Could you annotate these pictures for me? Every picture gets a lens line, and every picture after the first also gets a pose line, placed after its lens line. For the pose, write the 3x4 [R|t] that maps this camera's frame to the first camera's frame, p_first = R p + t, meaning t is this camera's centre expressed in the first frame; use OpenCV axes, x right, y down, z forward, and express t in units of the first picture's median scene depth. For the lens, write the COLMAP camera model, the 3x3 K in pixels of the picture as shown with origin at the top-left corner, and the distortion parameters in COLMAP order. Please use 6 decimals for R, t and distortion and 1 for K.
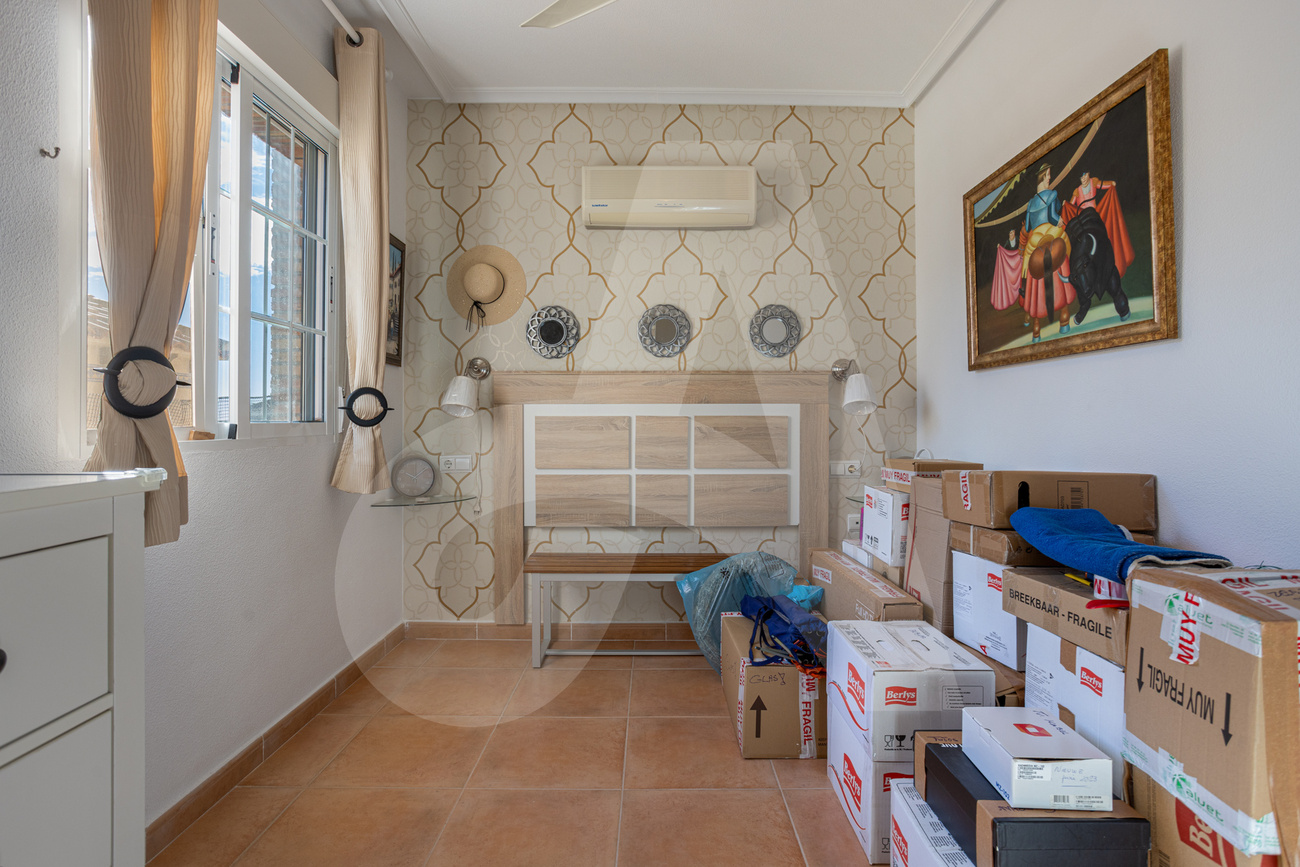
lens RADIAL K [[673.0, 0, 651.3], [0, 673.0, 425.8], [0, 0, 1]] dist [-0.027916, 0.003496]
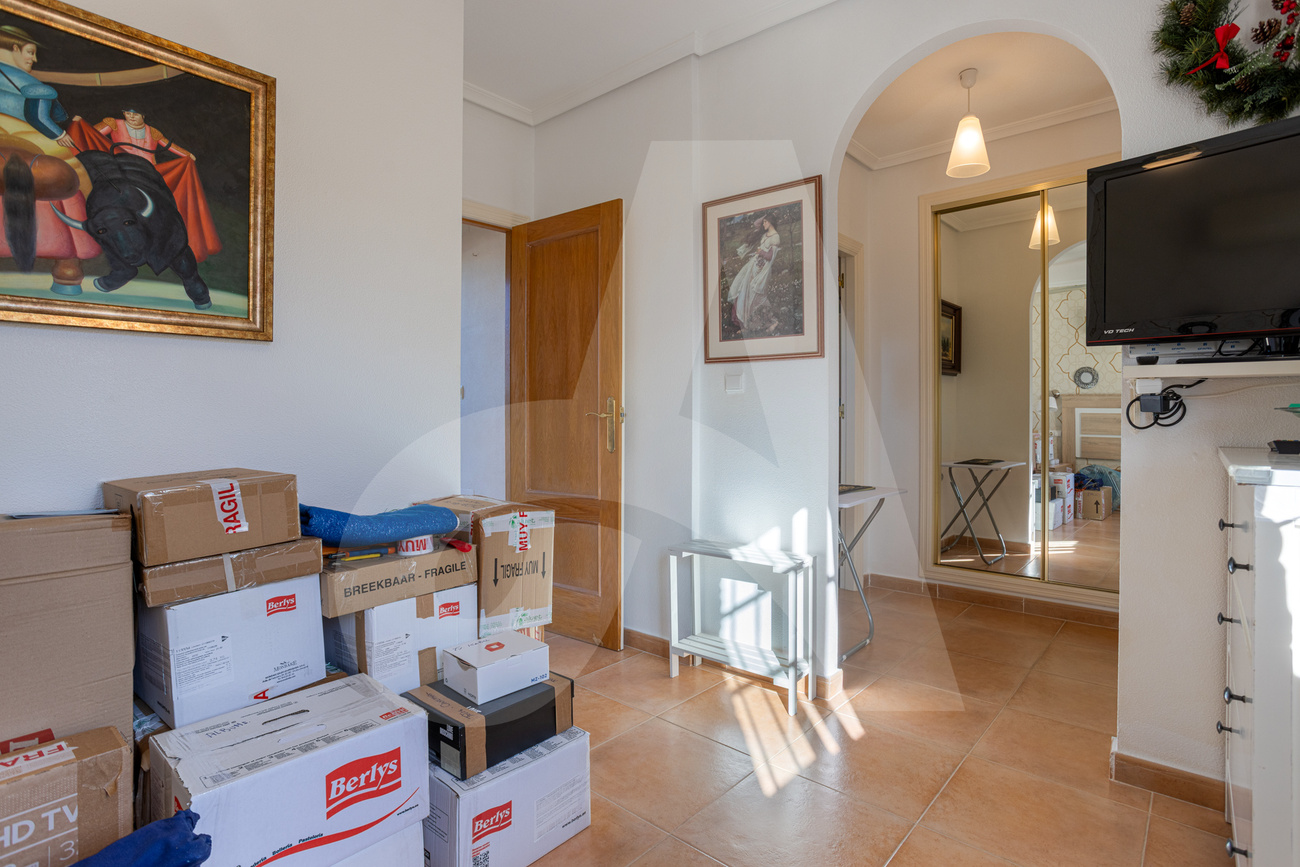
lens RADIAL K [[673.0, 0, 651.5], [0, 673.0, 426.2], [0, 0, 1]] dist [-0.027916, 0.003496]
pose [[-0.769519, -0.009317, 0.638556, -0.372549], [0.001257, 0.999870, 0.016104, -0.006505], [-0.638623, 0.013195, -0.769407, 1.282432]]
